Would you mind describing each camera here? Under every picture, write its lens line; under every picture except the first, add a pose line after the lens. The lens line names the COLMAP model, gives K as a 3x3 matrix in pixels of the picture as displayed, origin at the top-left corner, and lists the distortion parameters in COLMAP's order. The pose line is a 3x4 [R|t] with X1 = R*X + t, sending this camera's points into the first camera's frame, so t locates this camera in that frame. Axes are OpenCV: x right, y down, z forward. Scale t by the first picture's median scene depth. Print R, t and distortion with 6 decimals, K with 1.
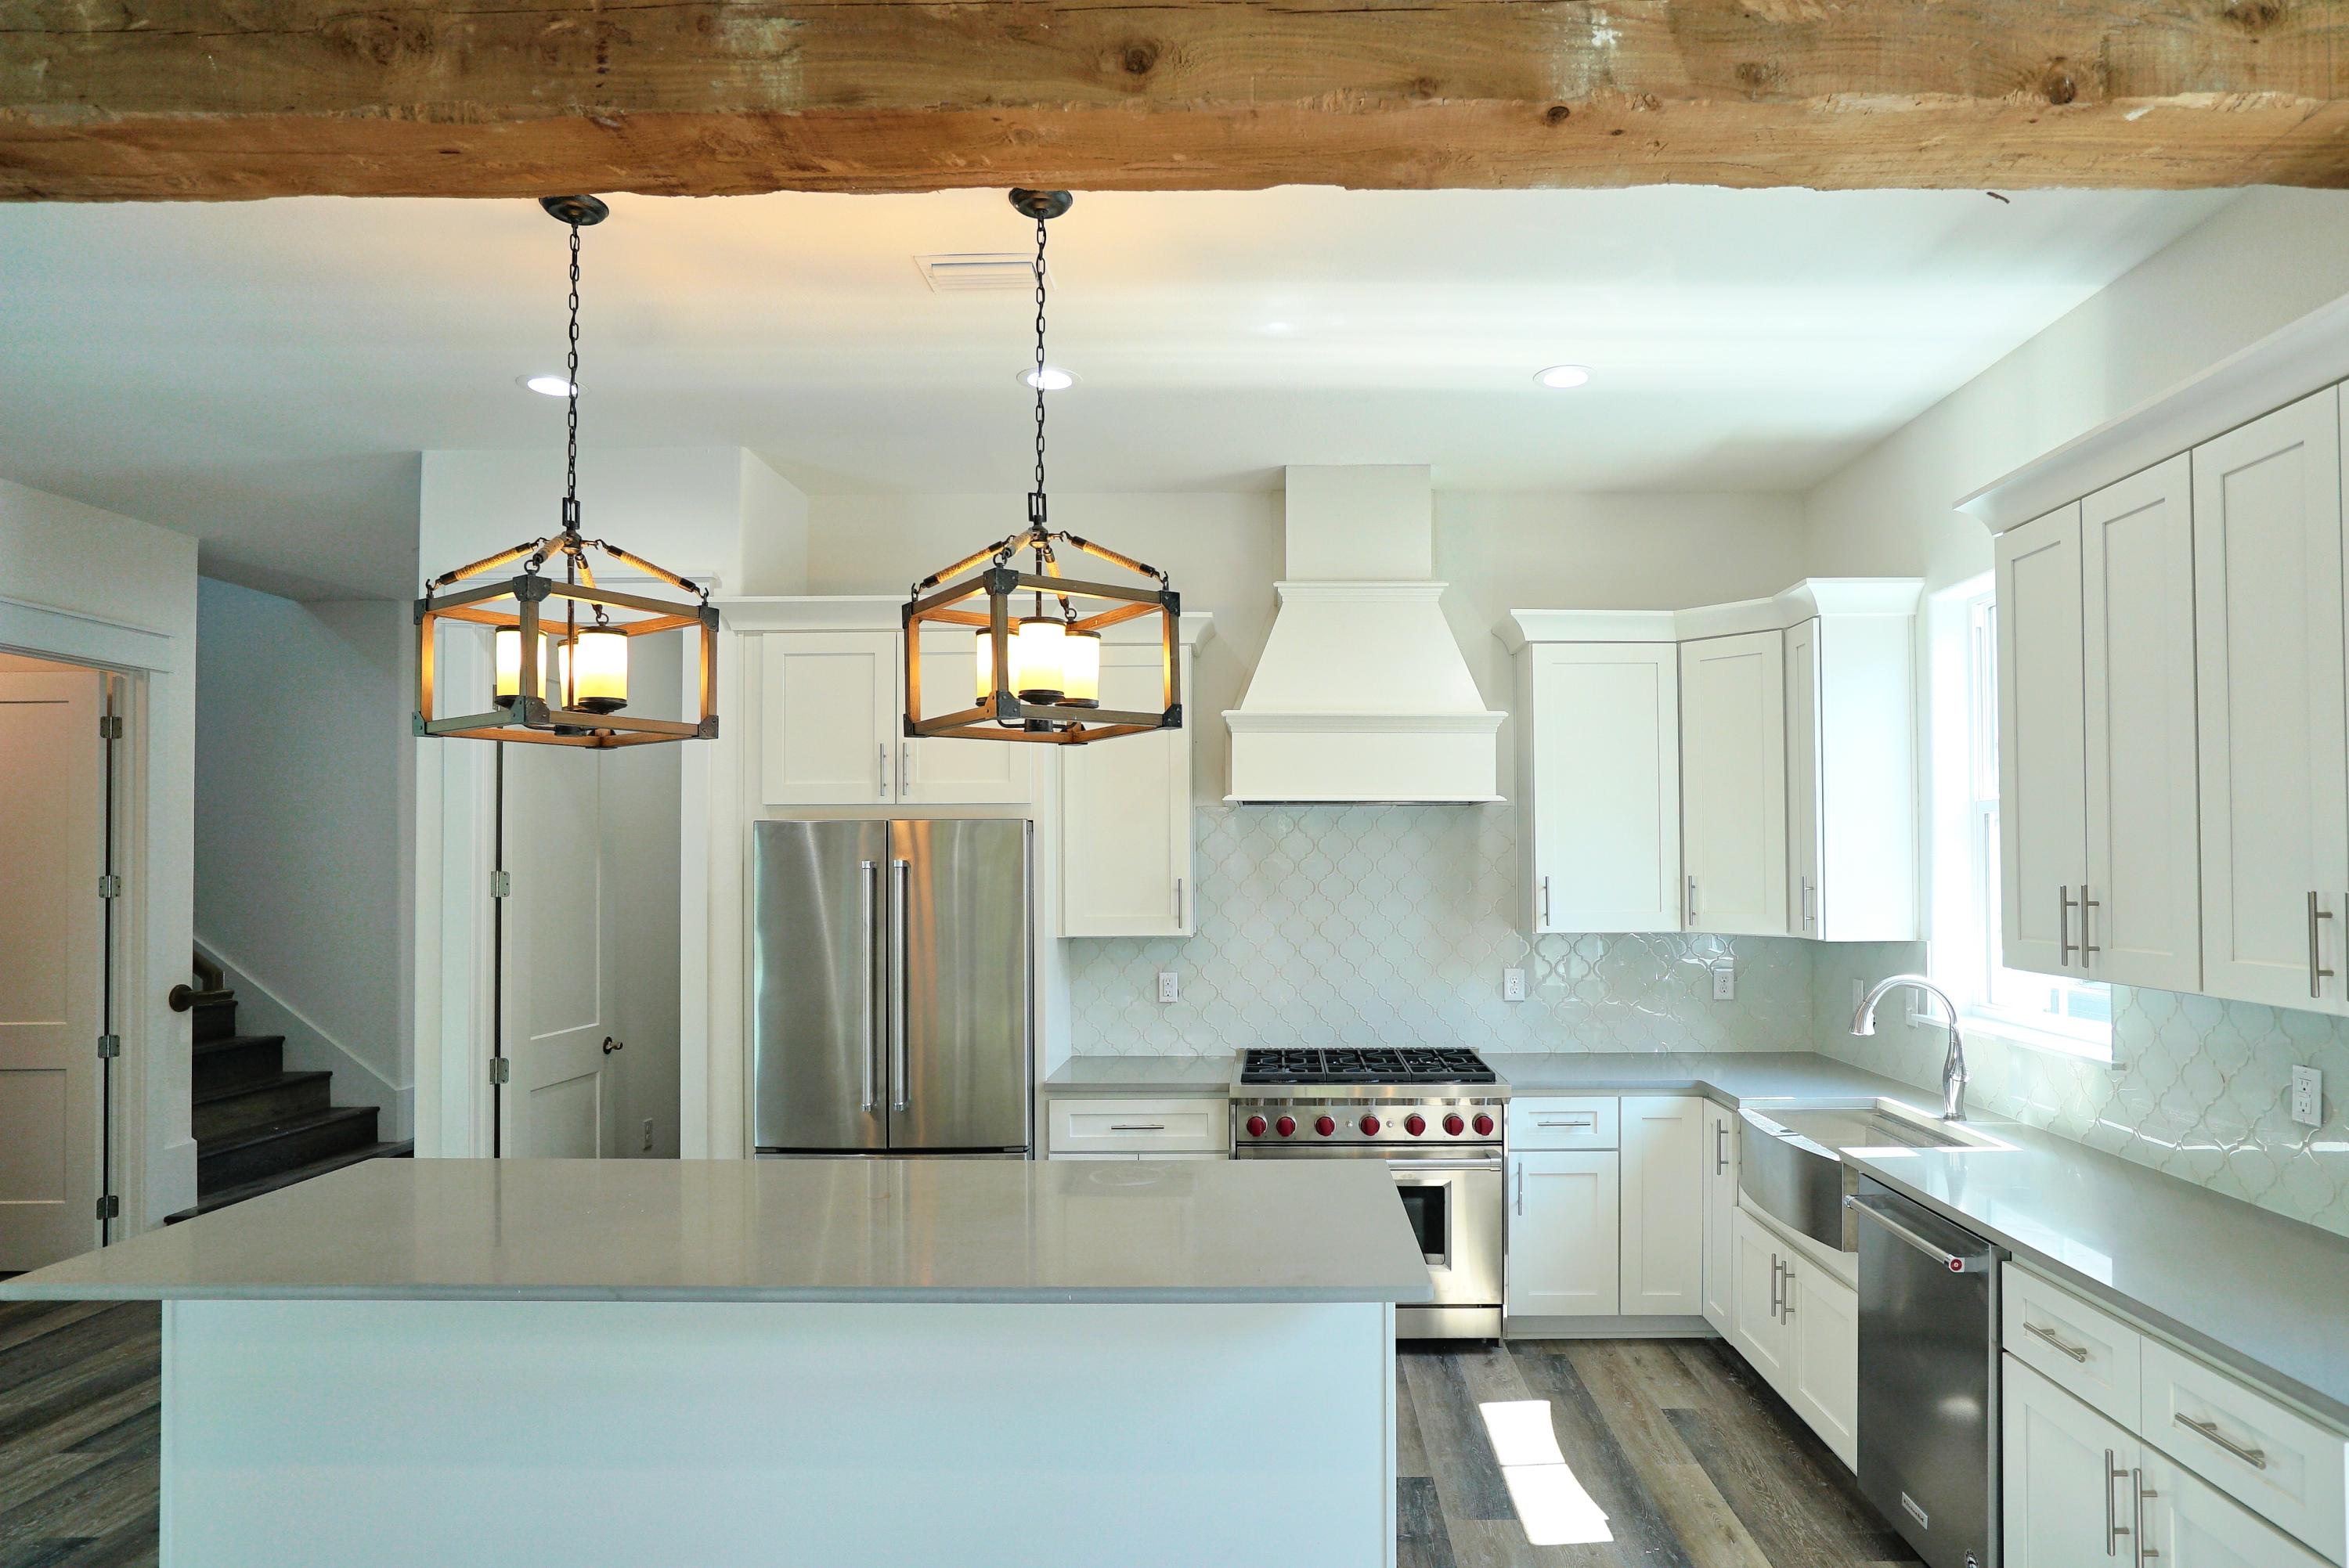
lens RADIAL K [[1365.3, 0, 1176.2], [0, 1365.3, 839.3], [0, 0, 1]] dist [-0.001754, 0.001474]
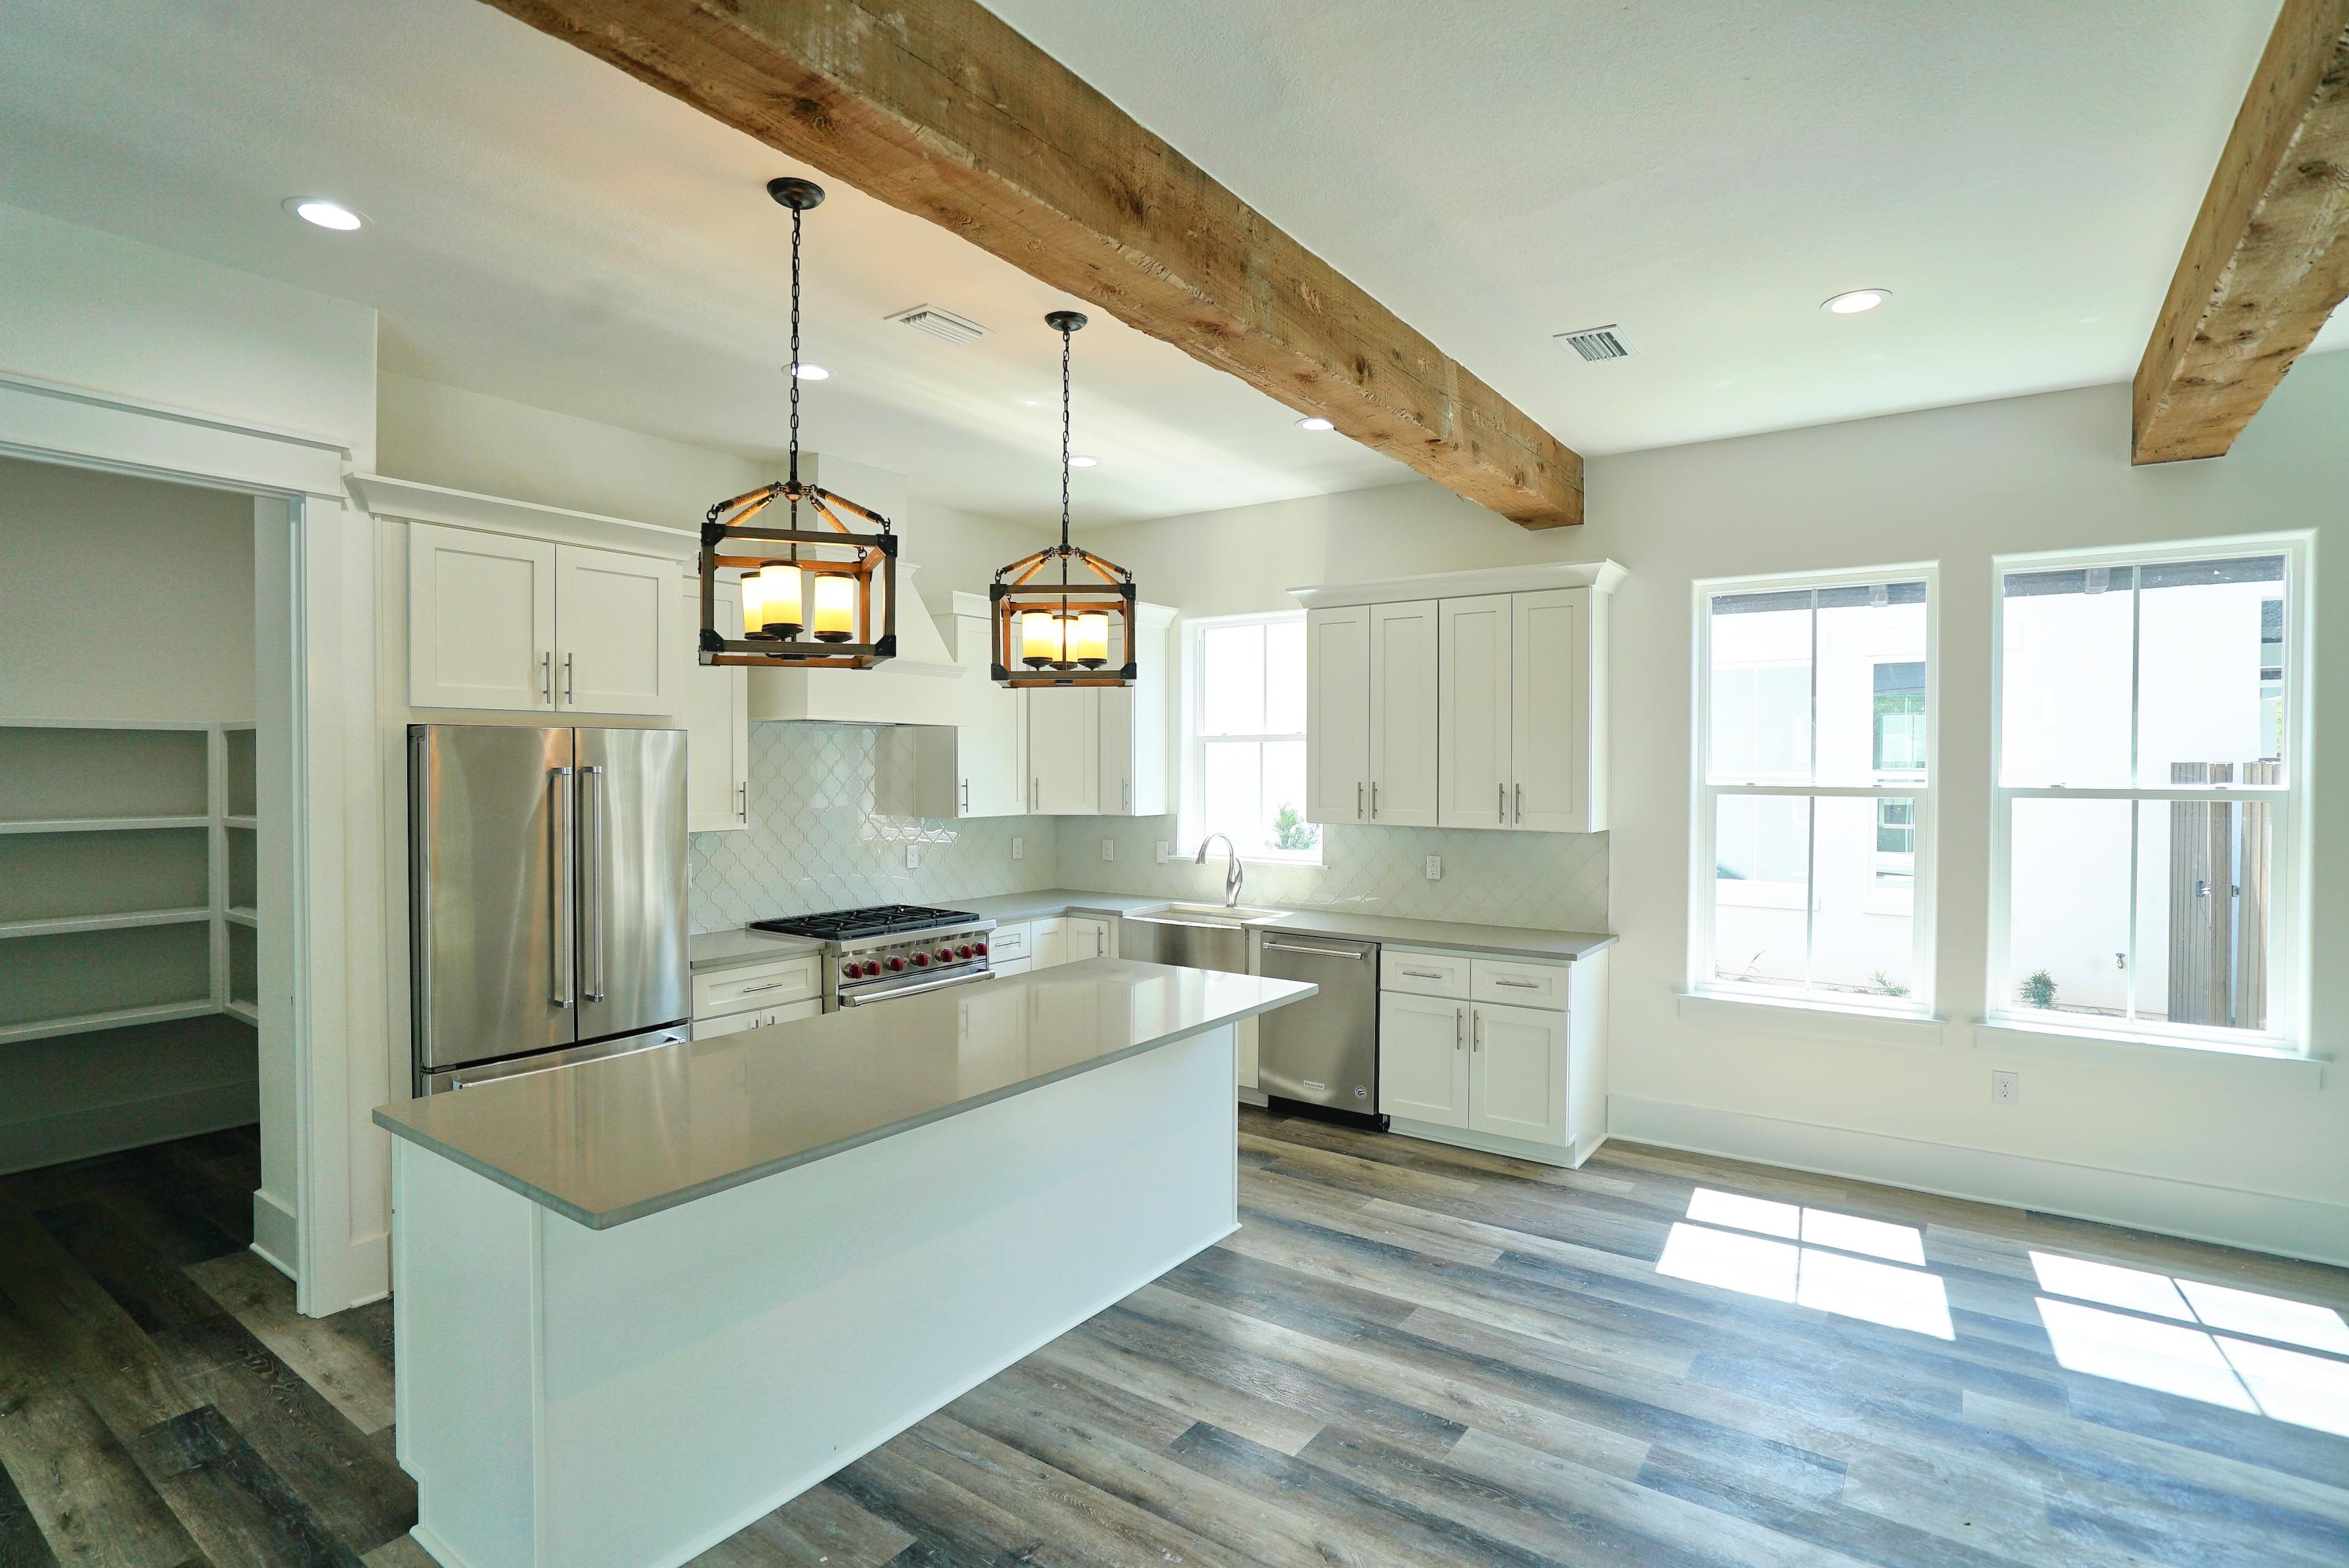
lens RADIAL K [[1229.5, 0, 1174.5], [0, 1229.5, 784.0], [0, 0, 1]] dist [-0.000529, -0.000165]
pose [[0.558997, -0.010740, 0.829100, -0.816615], [-0.019411, 0.999473, 0.026034, -0.005448], [-0.828942, -0.030646, 0.558494, 0.112961]]
